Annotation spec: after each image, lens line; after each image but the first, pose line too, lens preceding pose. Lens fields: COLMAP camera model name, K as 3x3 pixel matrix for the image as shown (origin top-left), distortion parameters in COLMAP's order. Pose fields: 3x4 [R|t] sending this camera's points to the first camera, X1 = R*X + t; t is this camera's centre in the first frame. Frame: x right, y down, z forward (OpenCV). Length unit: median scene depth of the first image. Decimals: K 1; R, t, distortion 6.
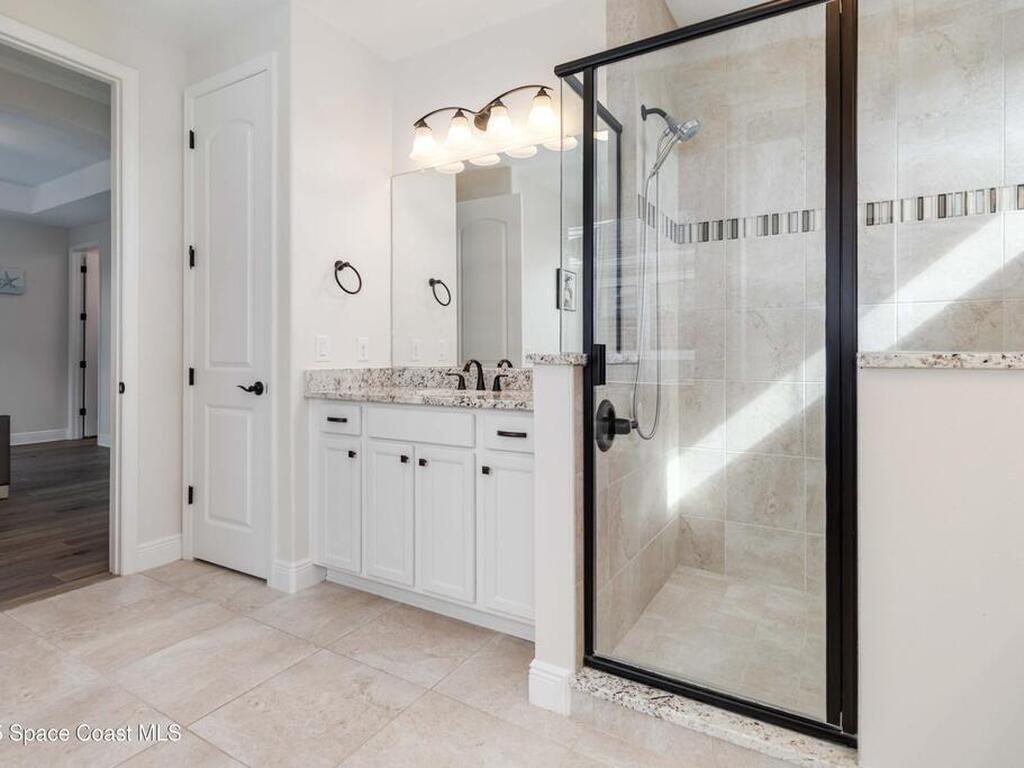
lens RADIAL K [[544.8, 0, 511.1], [0, 544.8, 373.2], [0, 0, 1]] dist [-0.000996, 0.001654]
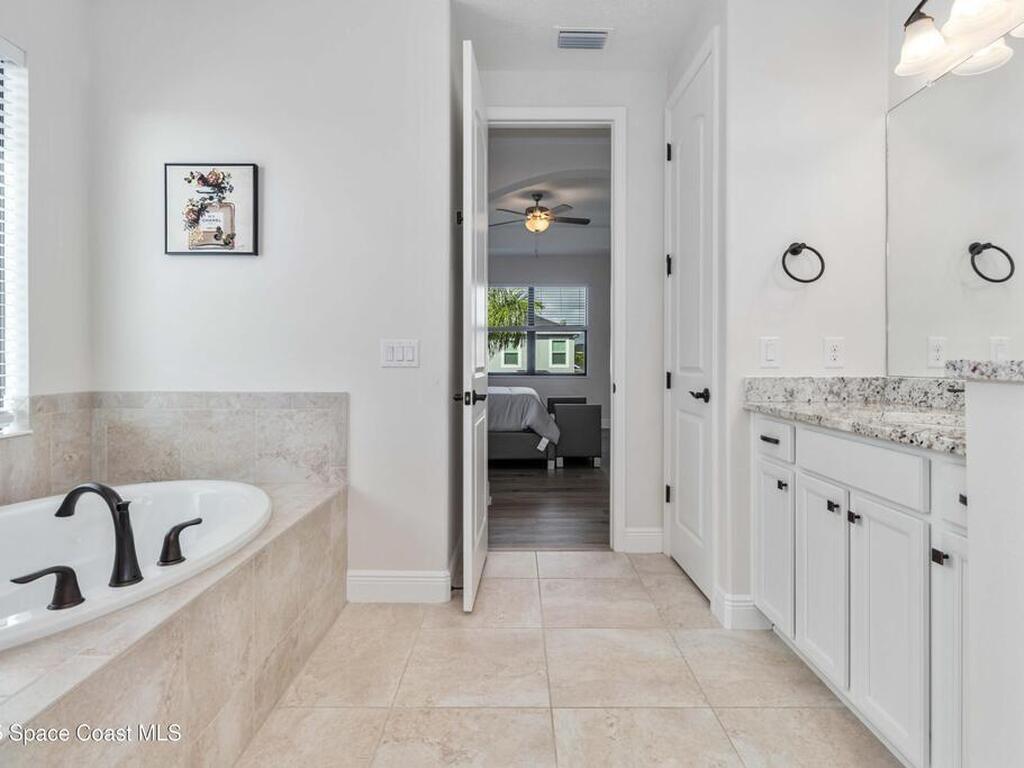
lens RADIAL K [[544.8, 0, 511.1], [0, 544.8, 373.2], [0, 0, 1]] dist [-0.000996, 0.001654]
pose [[0.513788, 0.021479, -0.857649, 0.169414], [-0.026936, 0.999598, 0.008897, -0.009898], [0.857494, 0.018531, 0.514159, 0.234500]]
